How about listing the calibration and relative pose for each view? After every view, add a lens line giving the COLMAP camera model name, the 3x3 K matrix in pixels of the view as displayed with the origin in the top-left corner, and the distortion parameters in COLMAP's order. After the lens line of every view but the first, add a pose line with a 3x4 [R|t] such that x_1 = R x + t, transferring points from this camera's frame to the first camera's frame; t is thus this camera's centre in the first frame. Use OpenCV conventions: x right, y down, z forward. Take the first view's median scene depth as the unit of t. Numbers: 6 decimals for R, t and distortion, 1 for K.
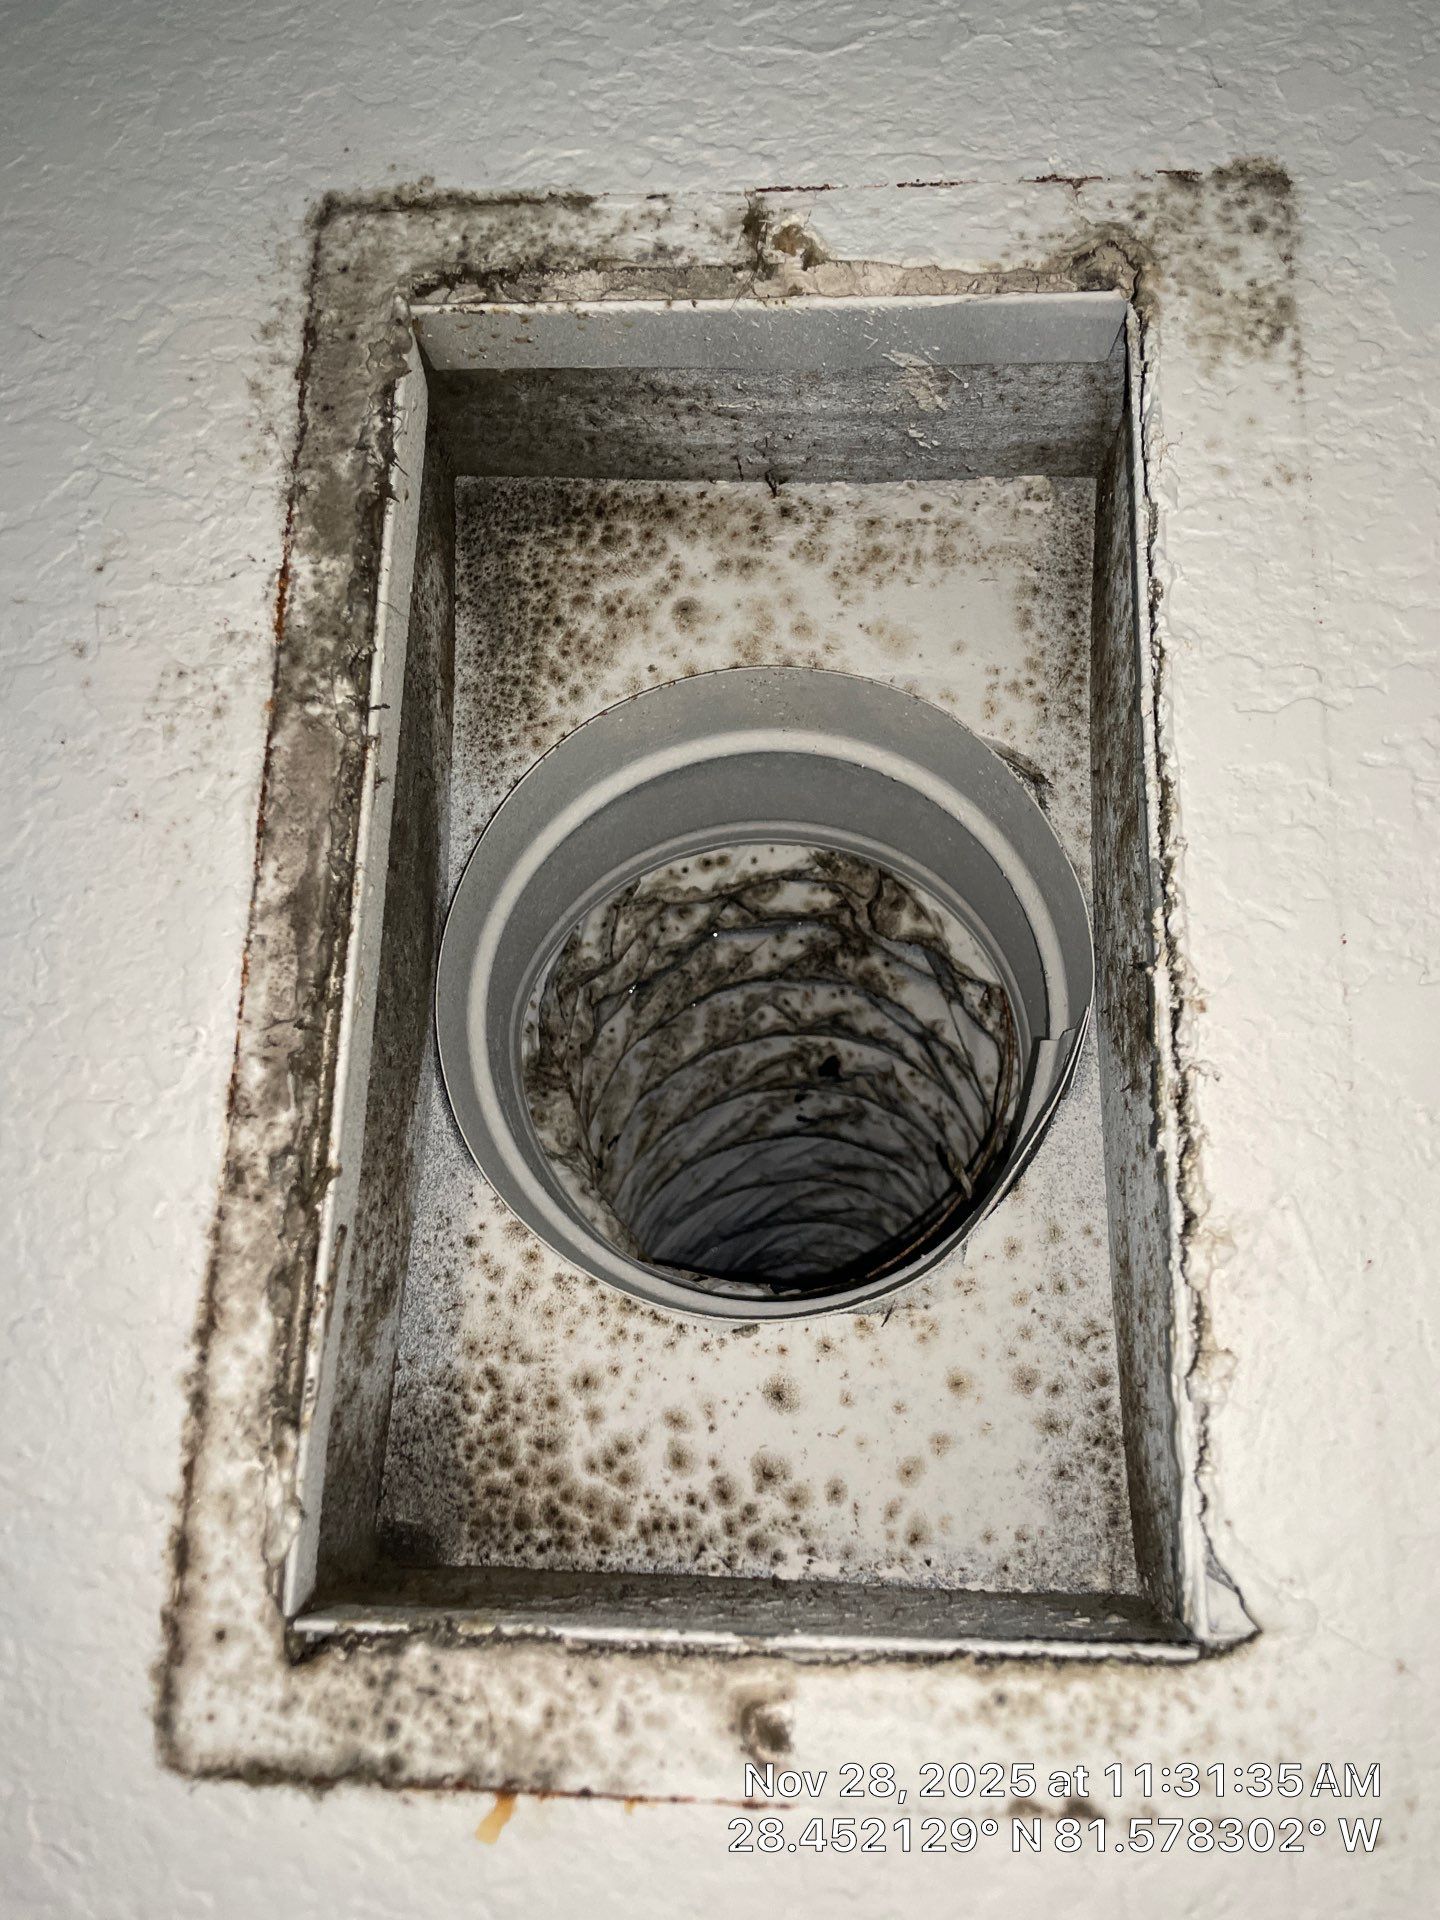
lens RADIAL K [[1470.5, 0, 711.7], [0, 1470.5, 972.3], [0, 0, 1]] dist [0.062704, -0.102626]
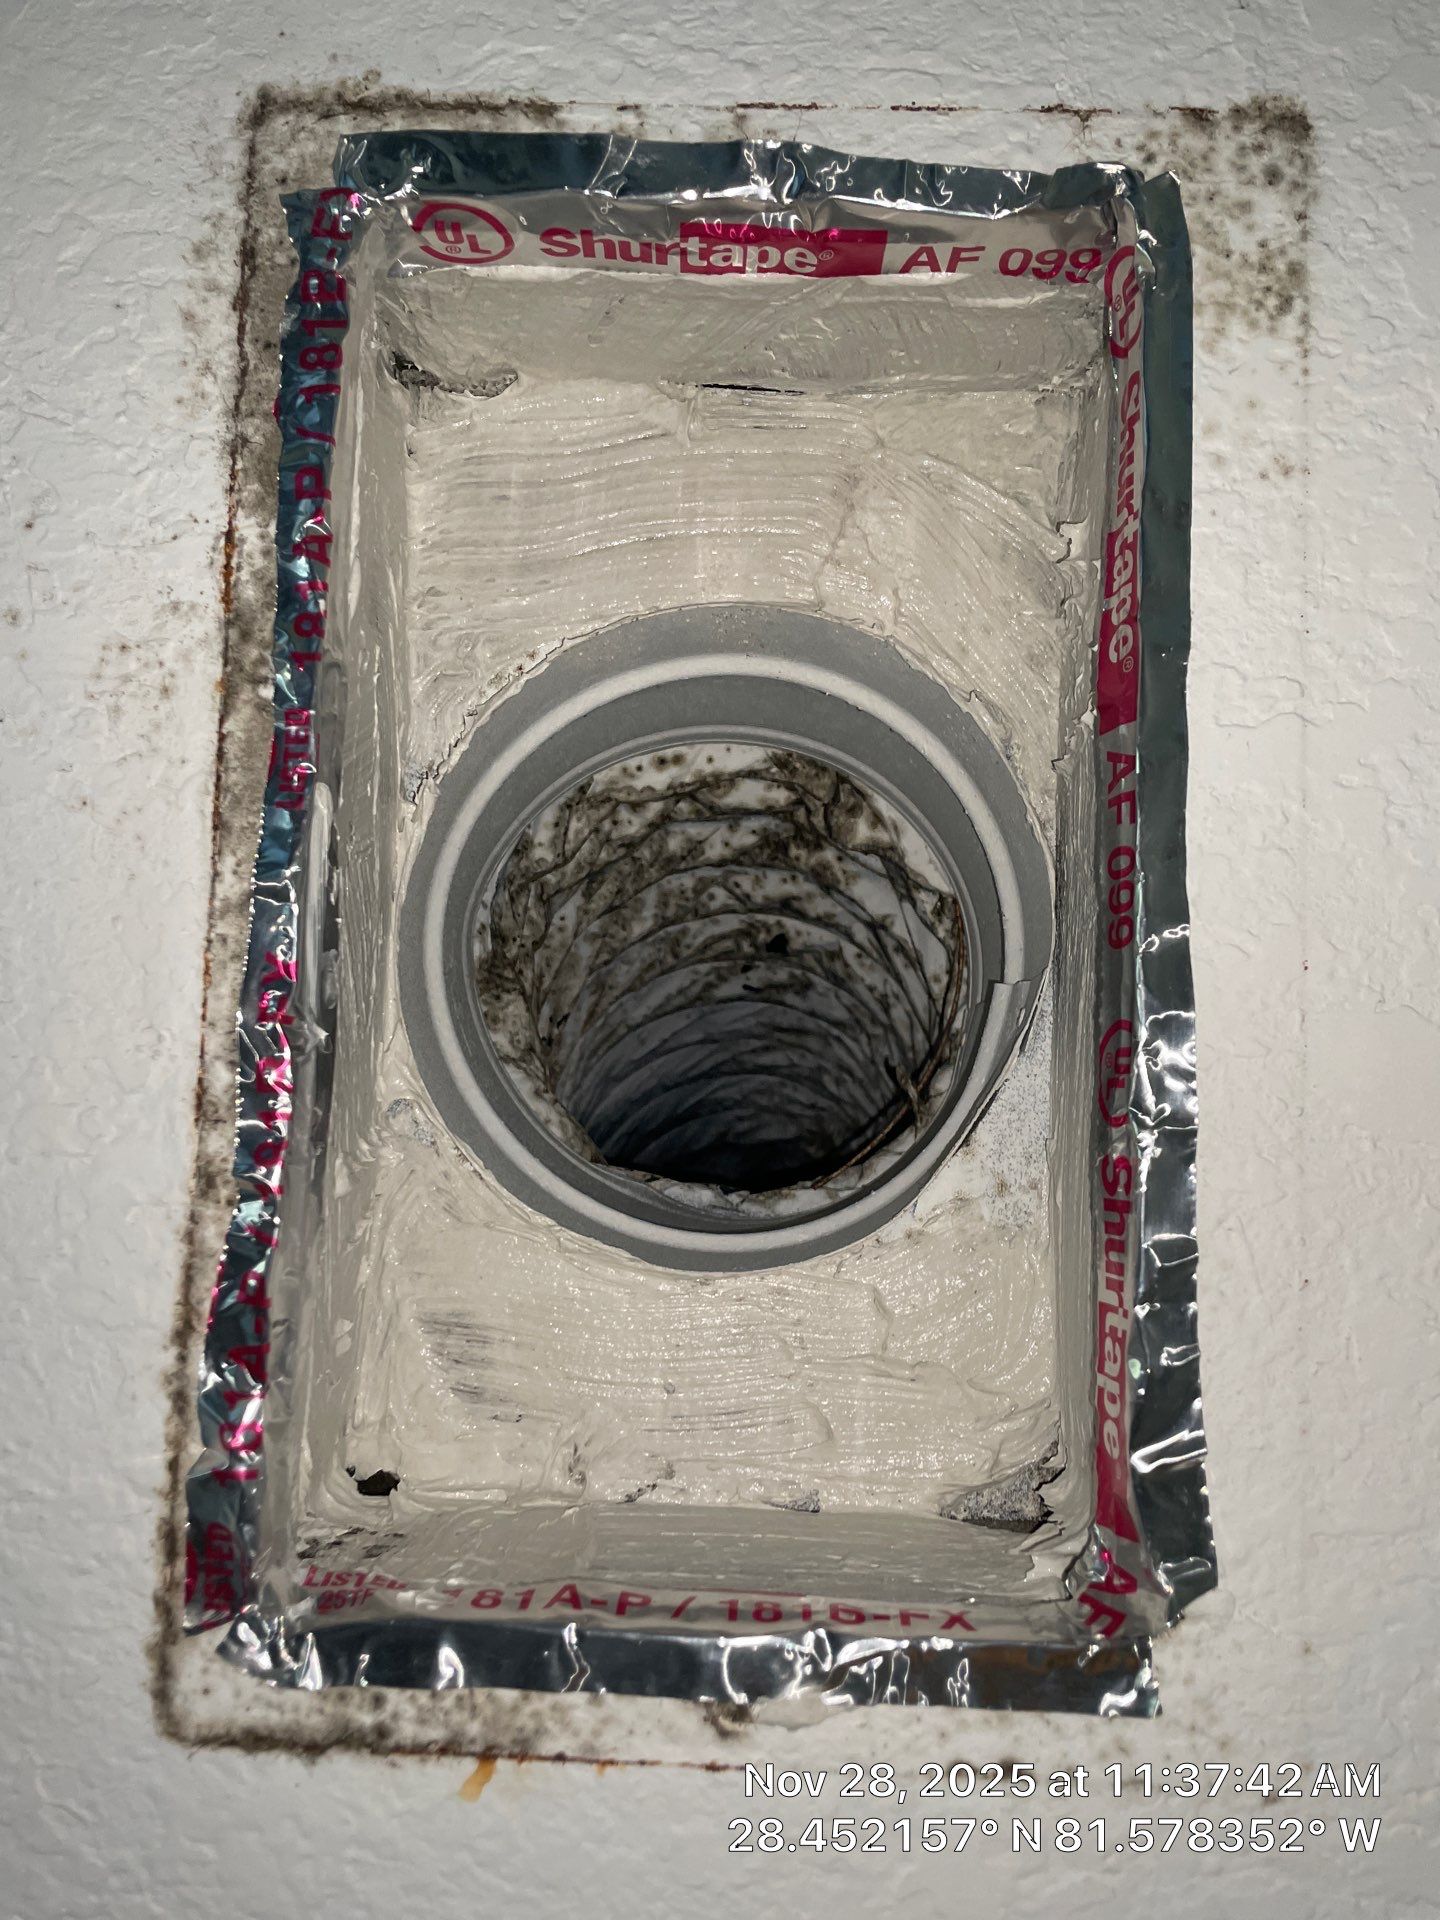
lens RADIAL K [[1470.5, 0, 711.7], [0, 1470.5, 972.3], [0, 0, 1]] dist [0.062704, -0.102626]
pose [[0.998801, 0.009208, 0.048076, -0.025921], [-0.016864, 0.986748, 0.161382, -0.154368], [-0.045952, -0.162000, 0.985720, 0.014170]]
